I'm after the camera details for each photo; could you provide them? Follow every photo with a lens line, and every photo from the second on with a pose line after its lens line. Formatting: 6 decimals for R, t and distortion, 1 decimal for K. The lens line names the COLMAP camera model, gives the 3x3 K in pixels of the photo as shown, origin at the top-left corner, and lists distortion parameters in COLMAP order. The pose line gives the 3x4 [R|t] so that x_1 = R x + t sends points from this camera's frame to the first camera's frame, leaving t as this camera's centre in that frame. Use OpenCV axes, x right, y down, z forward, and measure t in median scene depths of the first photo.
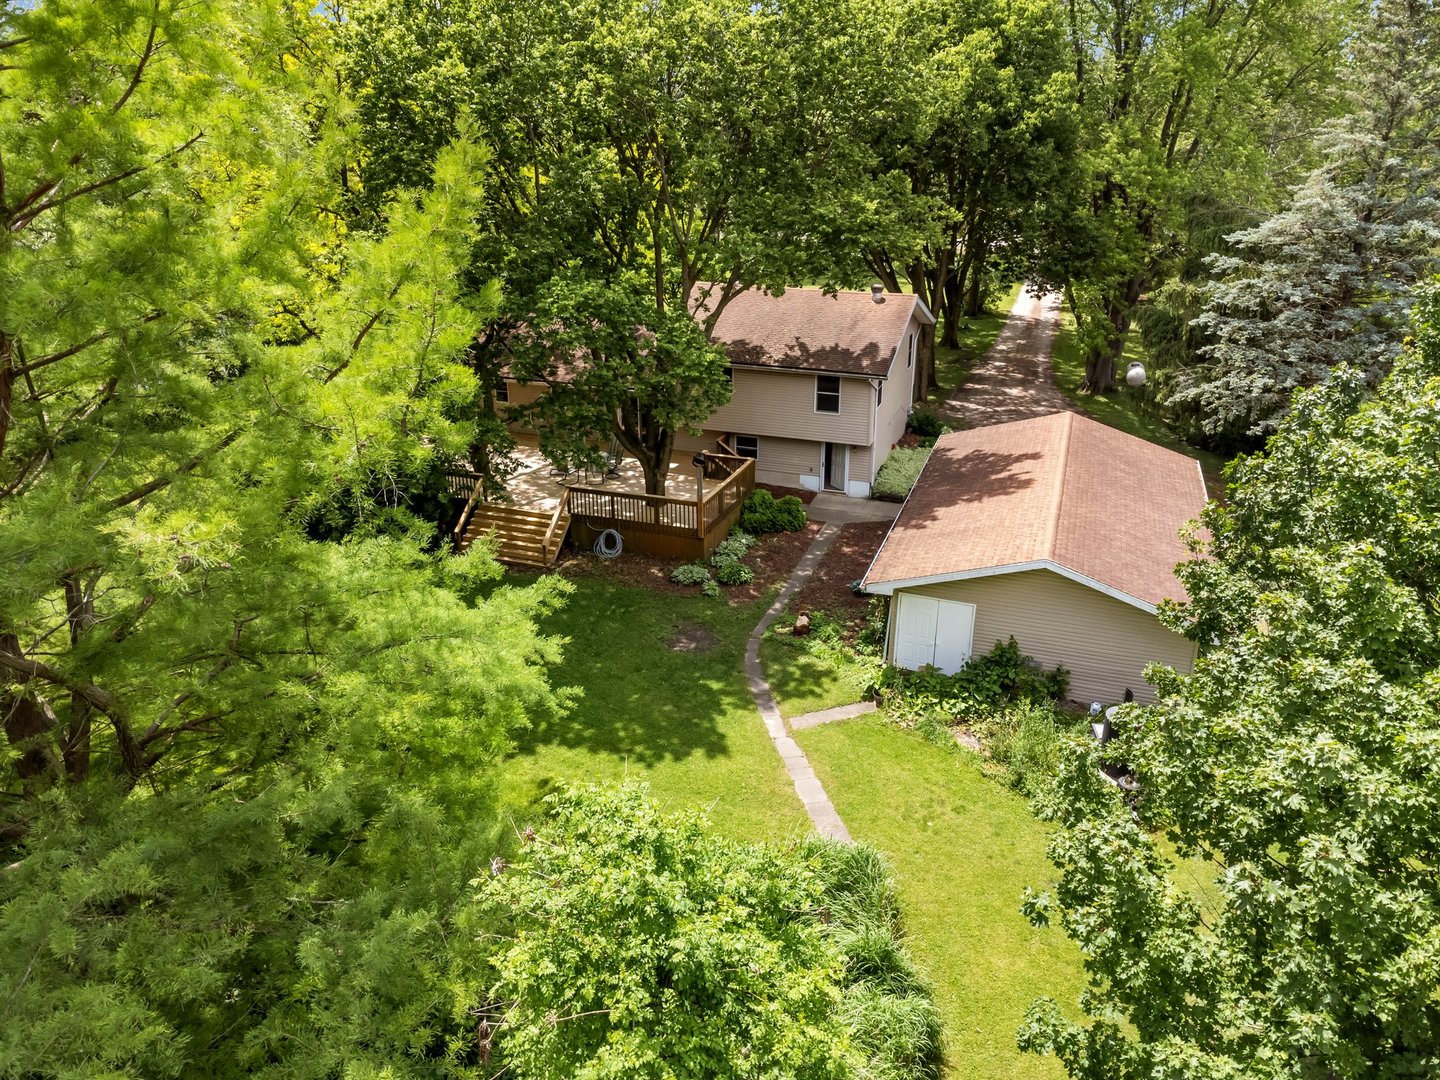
lens RADIAL K [[1044.6, 0, 739.7], [0, 1044.6, 455.7], [0, 0, 1]] dist [0.005700, -0.009496]
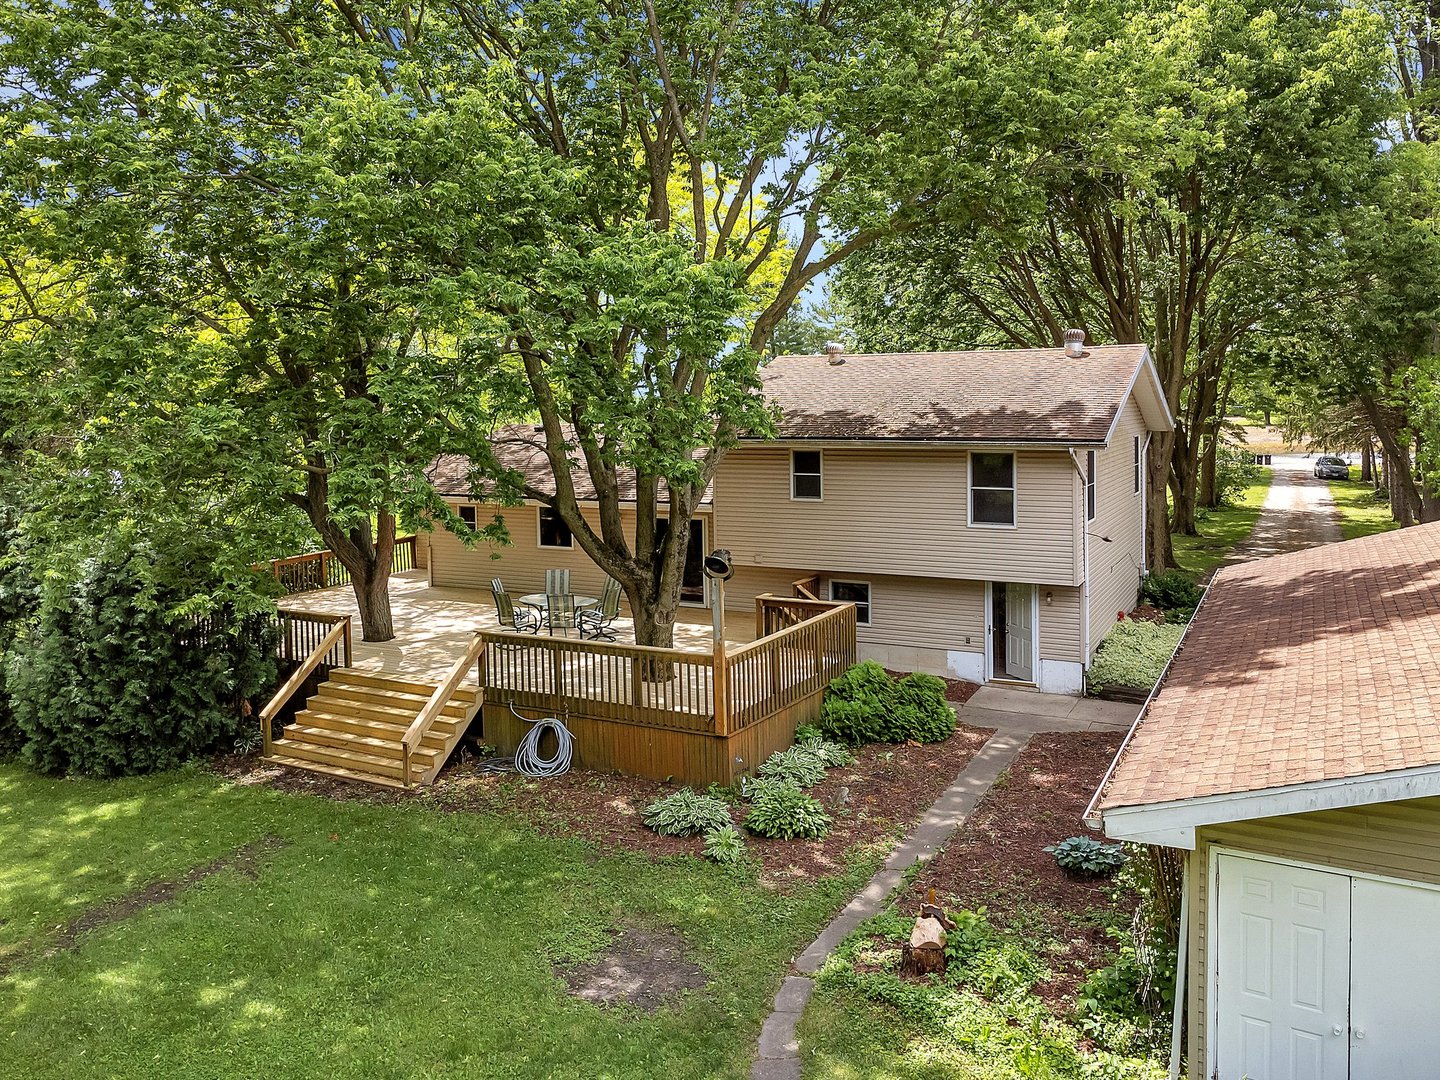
lens RADIAL K [[1044.6, 0, 739.7], [0, 1044.6, 455.7], [0, 0, 1]] dist [0.005700, -0.009496]
pose [[0.984942, -0.024189, -0.171187, 0.053660], [-0.025034, 0.959775, -0.279653, 0.086824], [0.171065, 0.279727, 0.944717, 0.505689]]
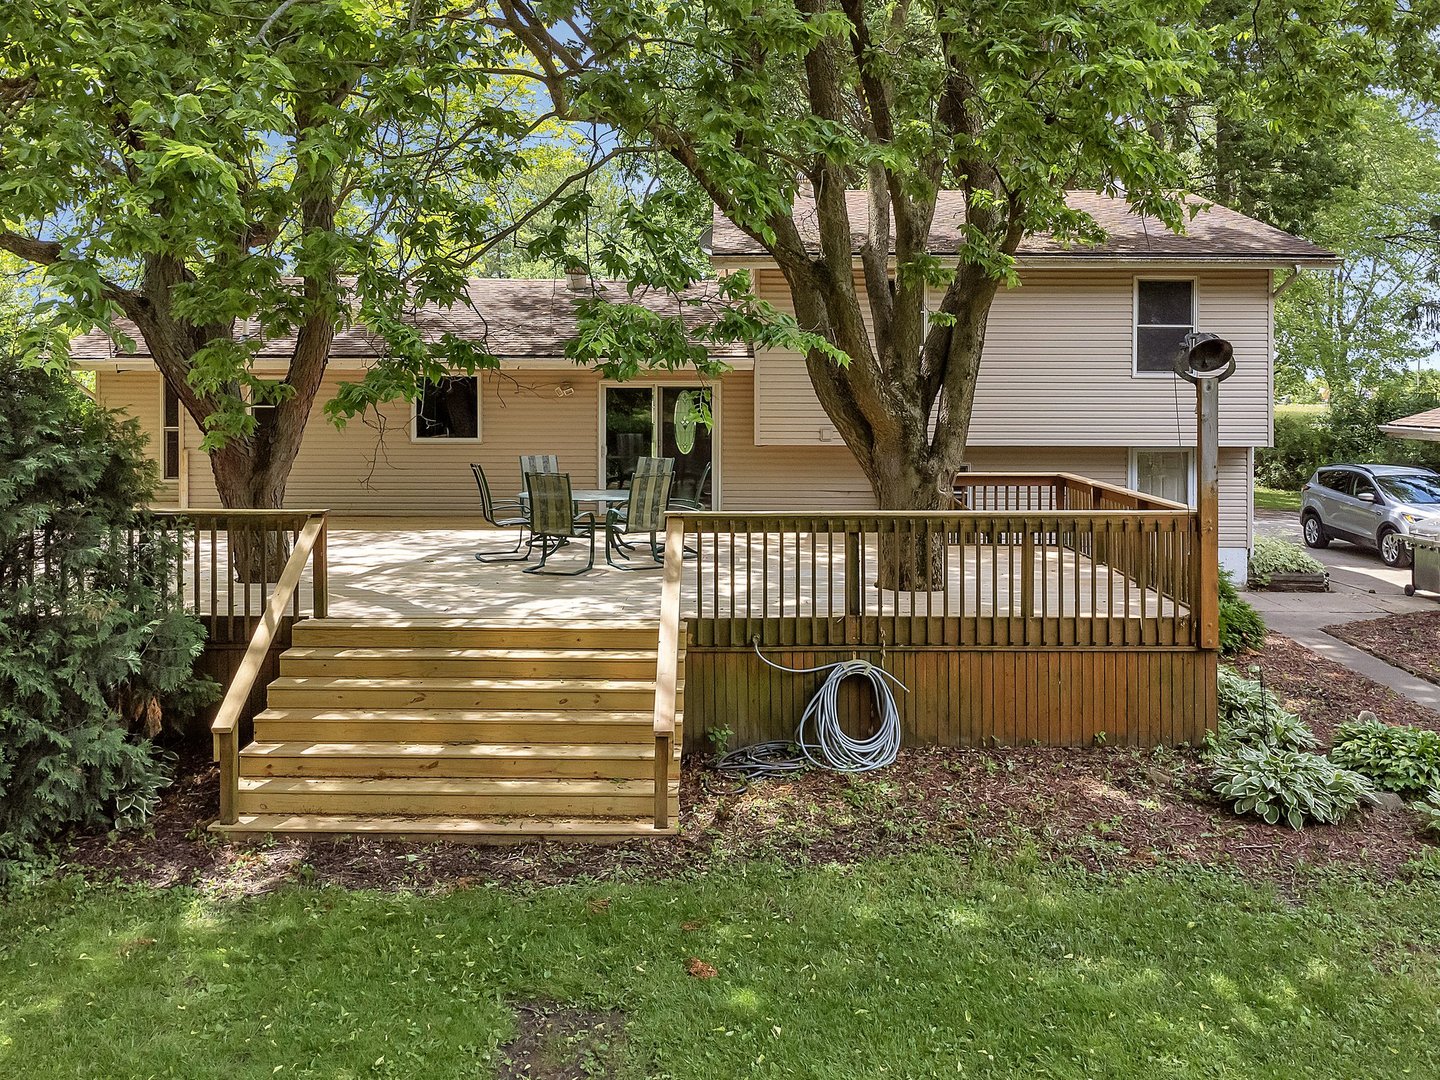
lens RADIAL K [[1044.6, 0, 739.7], [0, 1044.6, 455.7], [0, 0, 1]] dist [0.005700, -0.009496]
pose [[0.959042, -0.040867, 0.280299, -0.219754], [0.109970, 0.965639, -0.235475, 0.079635], [-0.261045, 0.256655, 0.930583, 0.732232]]
